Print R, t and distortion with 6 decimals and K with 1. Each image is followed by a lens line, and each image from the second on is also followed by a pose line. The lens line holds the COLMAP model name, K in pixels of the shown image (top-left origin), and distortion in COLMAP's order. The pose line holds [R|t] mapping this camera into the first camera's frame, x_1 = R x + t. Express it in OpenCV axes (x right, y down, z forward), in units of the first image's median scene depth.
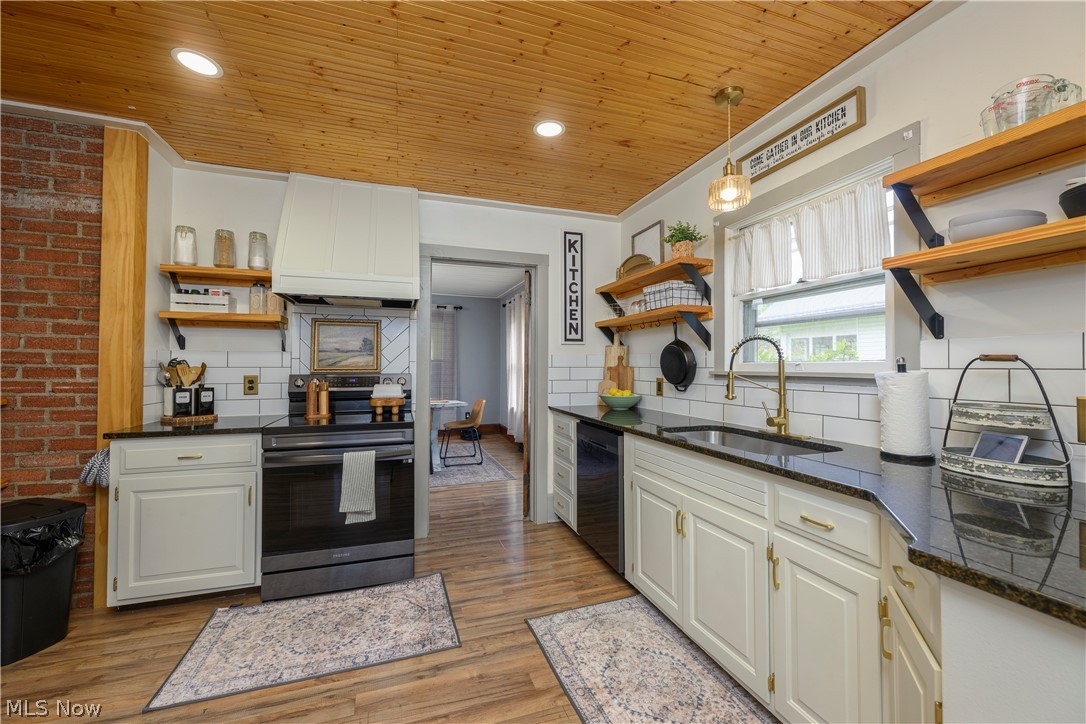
lens RADIAL K [[432.1, 0, 544.3], [0, 432.1, 360.6], [0, 0, 1]] dist [-0.001417, 0.000623]
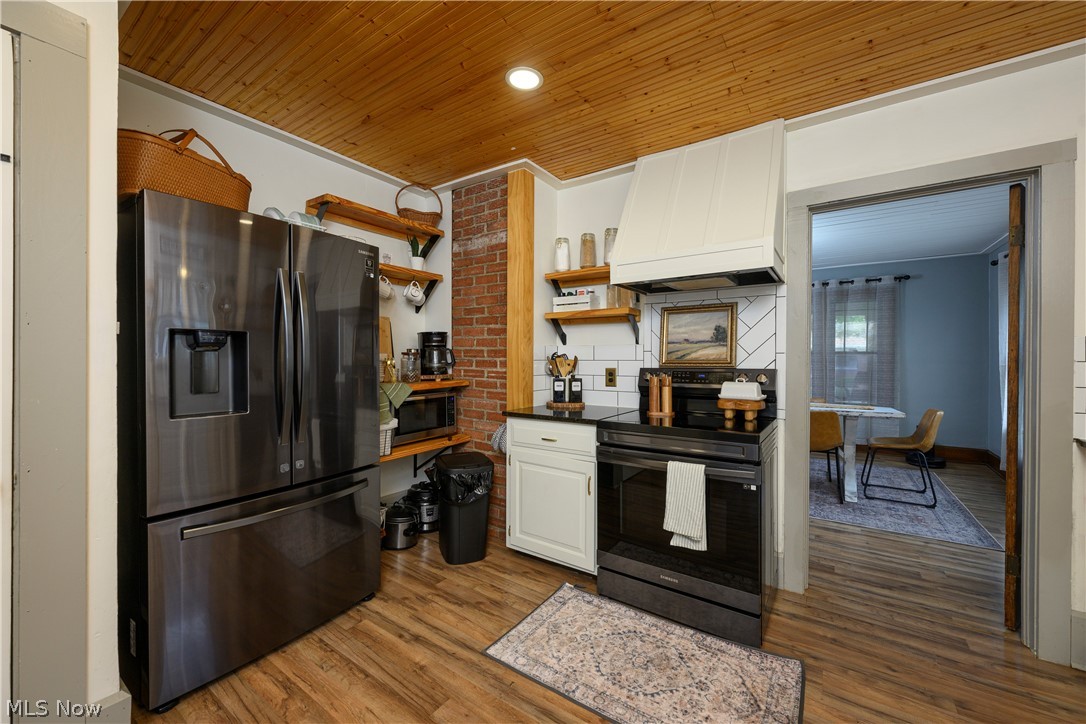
lens RADIAL K [[432.1, 0, 535.9], [0, 432.1, 359.8], [0, 0, 1]] dist [-0.001417, 0.000623]
pose [[0.588108, 0.001108, -0.808781, 0.067414], [0.009504, 0.999921, 0.008280, 0.004651], [0.808726, -0.012556, 0.588051, 0.275802]]
